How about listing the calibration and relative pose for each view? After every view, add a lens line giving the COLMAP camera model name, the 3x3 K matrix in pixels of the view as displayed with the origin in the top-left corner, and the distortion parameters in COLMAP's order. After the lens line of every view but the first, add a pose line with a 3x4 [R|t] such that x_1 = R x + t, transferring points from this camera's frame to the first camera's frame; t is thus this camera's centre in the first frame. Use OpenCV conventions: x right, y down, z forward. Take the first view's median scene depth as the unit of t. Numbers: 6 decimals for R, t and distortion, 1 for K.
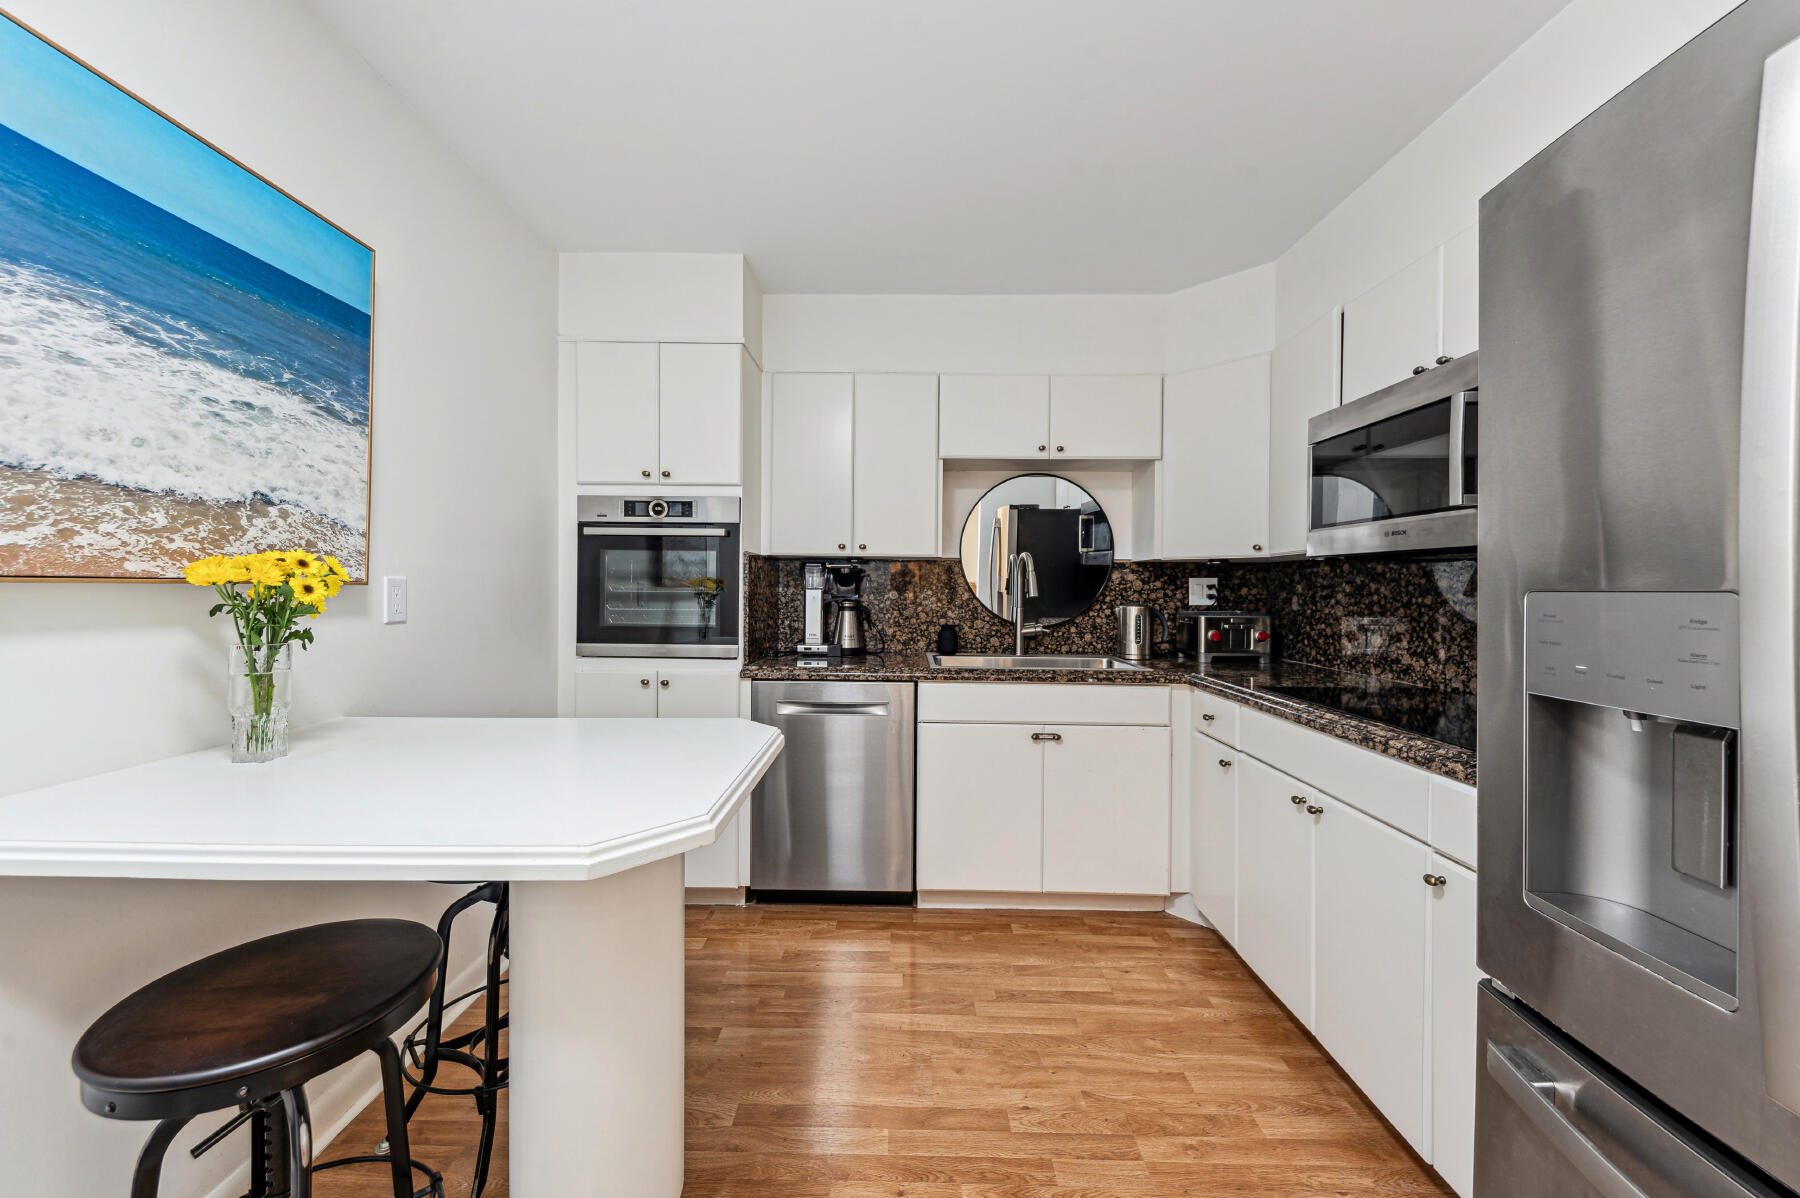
lens RADIAL K [[682.9, 0, 898.1], [0, 682.9, 585.1], [0, 0, 1]] dist [-0.000618, -0.000146]
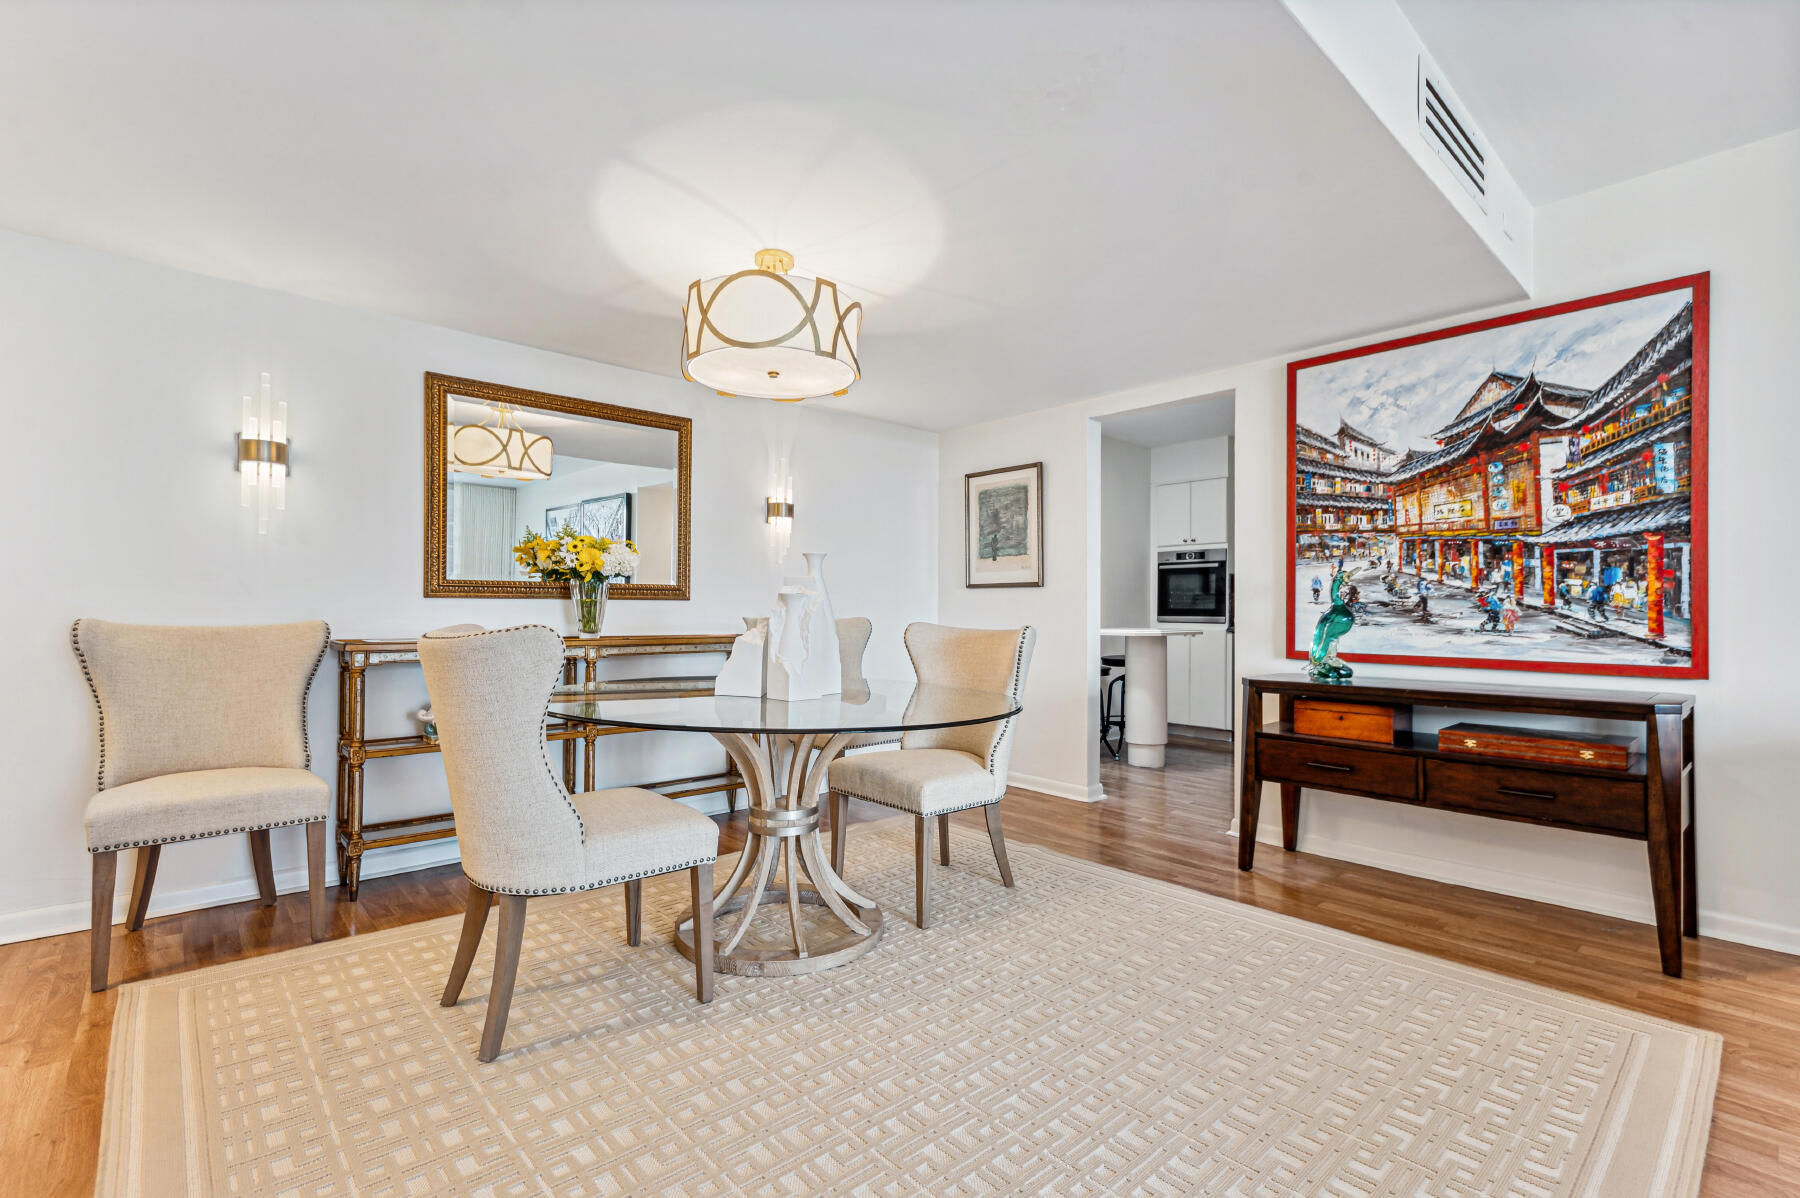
lens RADIAL K [[820.7, 0, 900.0], [0, 820.7, 599.0], [0, 0, 1]] dist [0.000248, 0.000004]
pose [[0.674247, -0.010587, -0.738430, 0.992951], [-0.004843, 0.999812, -0.018757, 0.084608], [0.738490, 0.016223, 0.674069, -1.517855]]
